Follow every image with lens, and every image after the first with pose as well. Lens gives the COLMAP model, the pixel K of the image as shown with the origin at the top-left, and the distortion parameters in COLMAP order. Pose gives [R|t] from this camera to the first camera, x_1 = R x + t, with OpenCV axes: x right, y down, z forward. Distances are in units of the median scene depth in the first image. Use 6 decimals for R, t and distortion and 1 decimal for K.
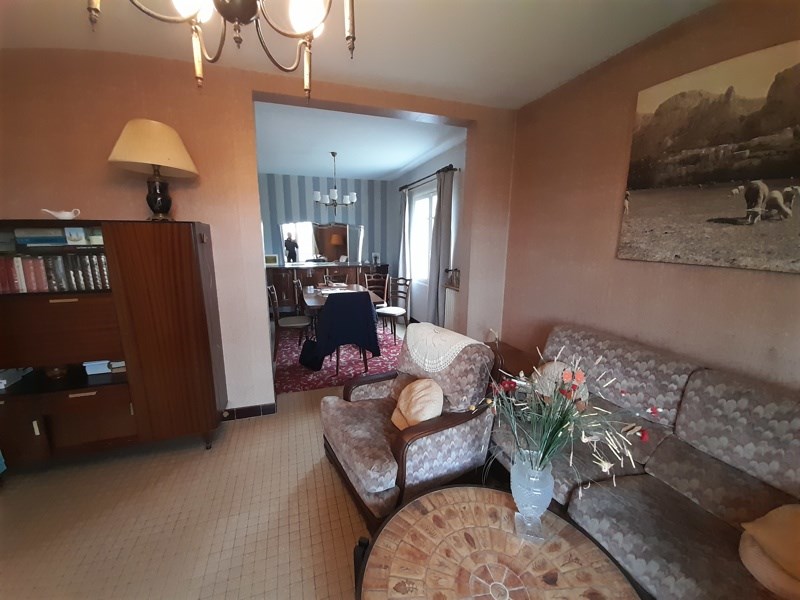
lens RADIAL K [[319.9, 0, 397.4], [0, 319.9, 299.3], [0, 0, 1]] dist [-0.016655, -0.000886]
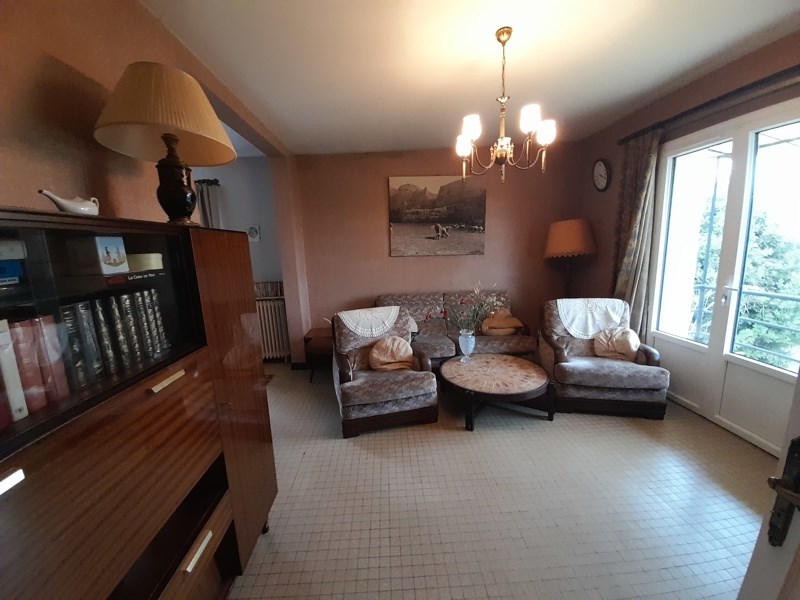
lens RADIAL K [[319.9, 0, 397.5], [0, 319.9, 302.7], [0, 0, 1]] dist [-0.016655, -0.000886]
pose [[0.268042, -0.179776, 0.946485, -1.456432], [0.224192, 0.967104, 0.120202, -0.097685], [-0.936959, 0.179975, 0.299529, 0.492978]]
